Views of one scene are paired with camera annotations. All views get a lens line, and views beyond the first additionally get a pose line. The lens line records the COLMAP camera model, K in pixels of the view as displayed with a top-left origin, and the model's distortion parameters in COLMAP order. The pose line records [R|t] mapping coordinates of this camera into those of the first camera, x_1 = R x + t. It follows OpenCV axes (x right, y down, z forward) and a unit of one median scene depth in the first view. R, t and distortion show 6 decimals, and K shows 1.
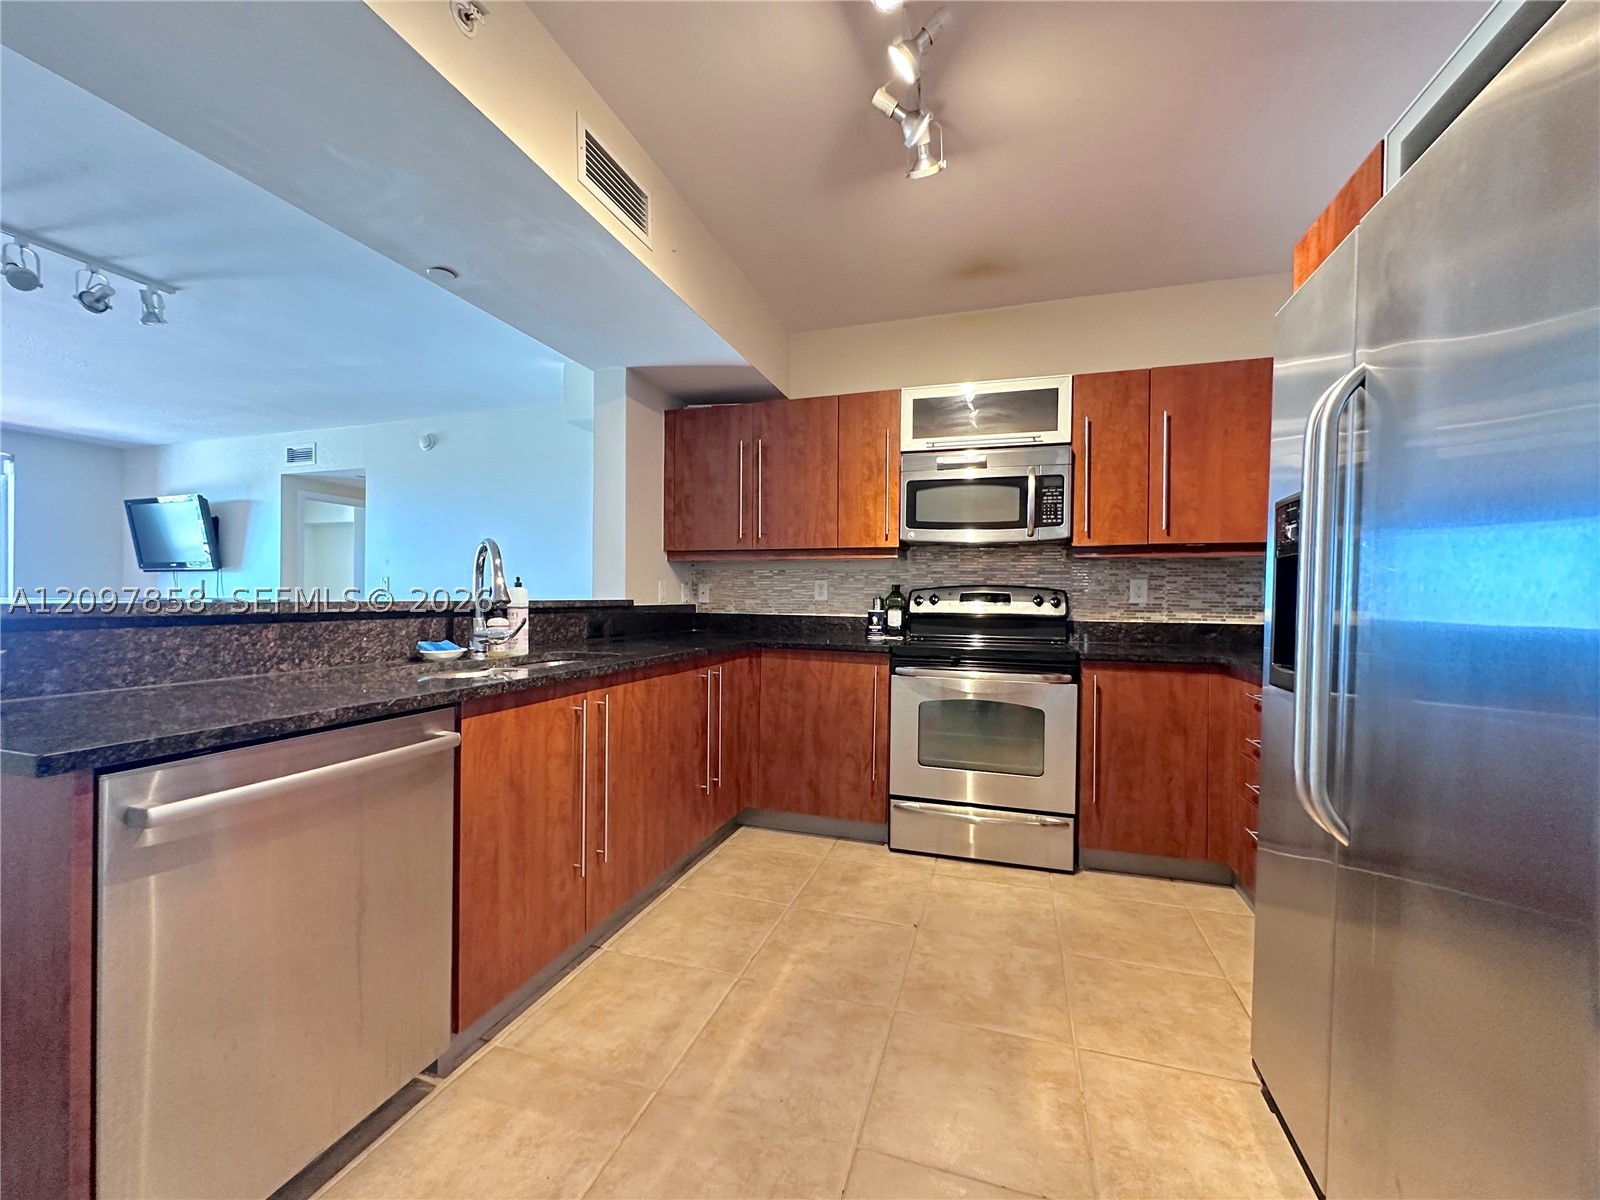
lens RADIAL K [[643.8, 0, 800.0], [0, 643.8, 600.0], [0, 0, 1]] dist [-0.000713, 0.000164]
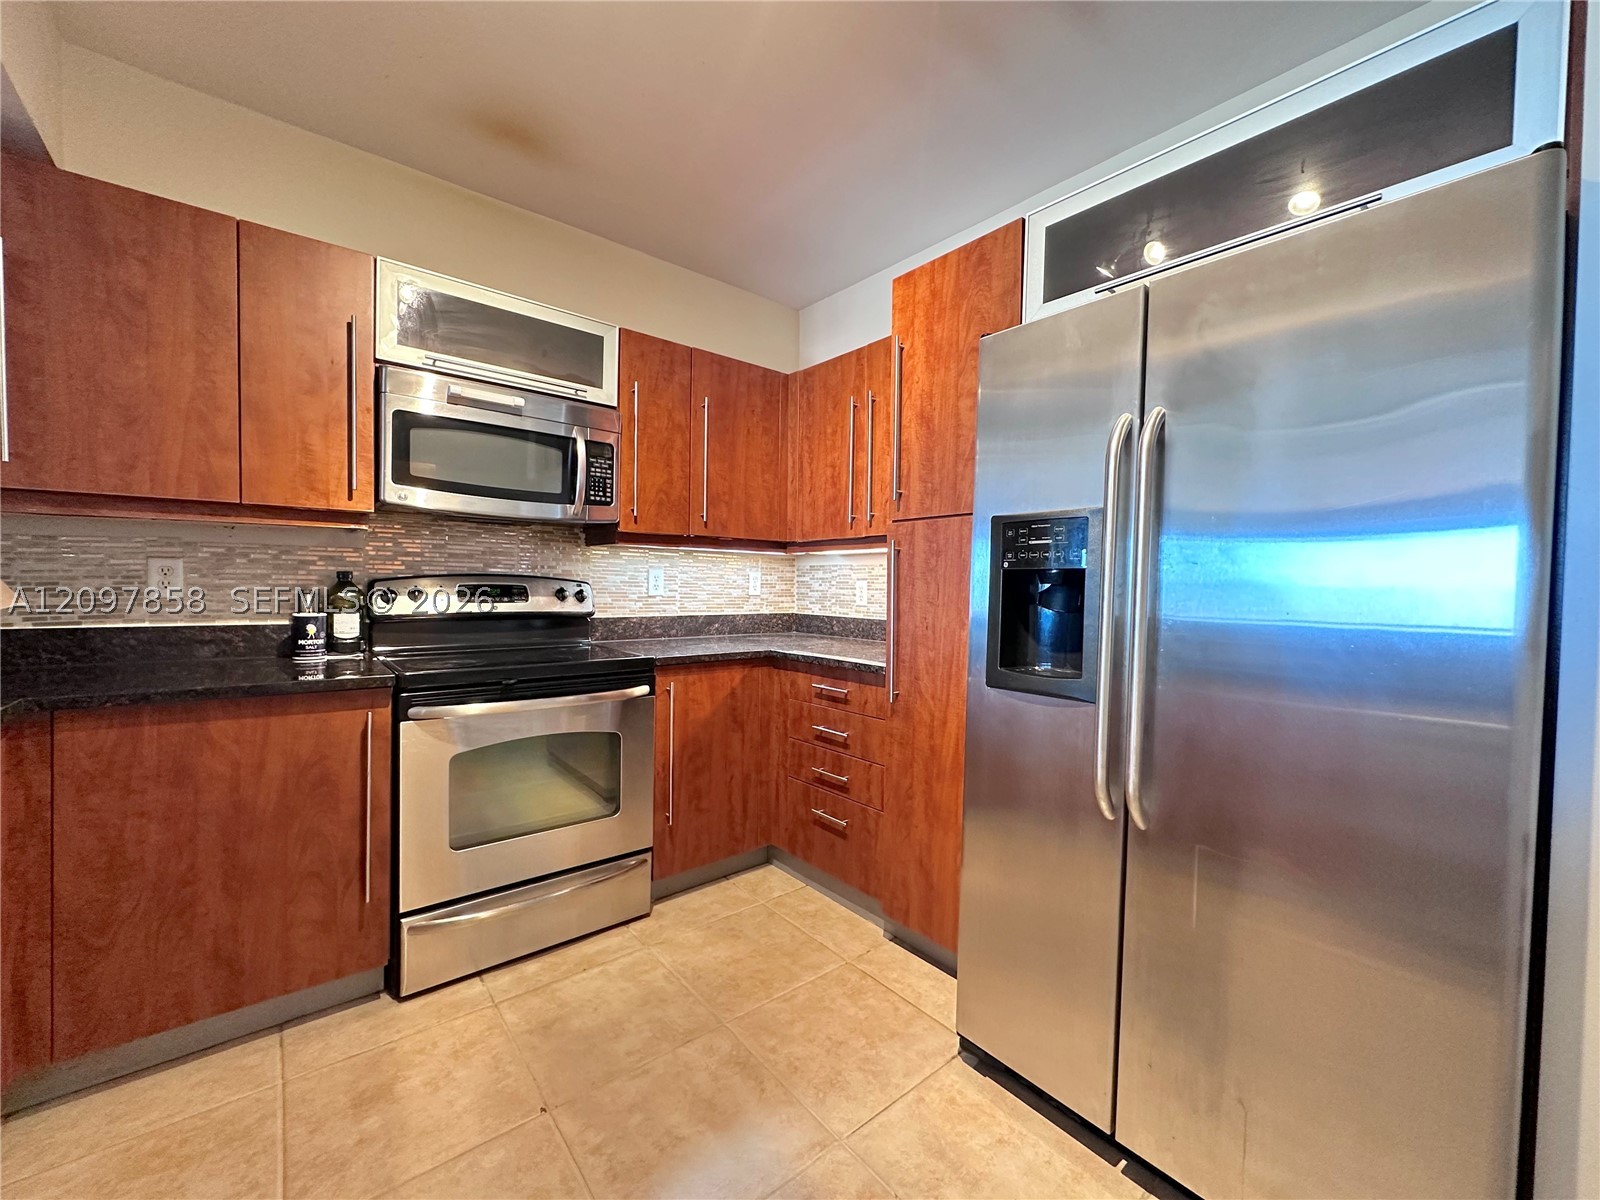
lens RADIAL K [[643.8, 0, 800.0], [0, 643.8, 600.0], [0, 0, 1]] dist [-0.000713, 0.000164]
pose [[0.538033, -0.024400, 0.842571, -0.167318], [-0.006936, 0.999419, 0.033371, -0.023432], [-0.842896, -0.023799, 0.537551, 0.346511]]
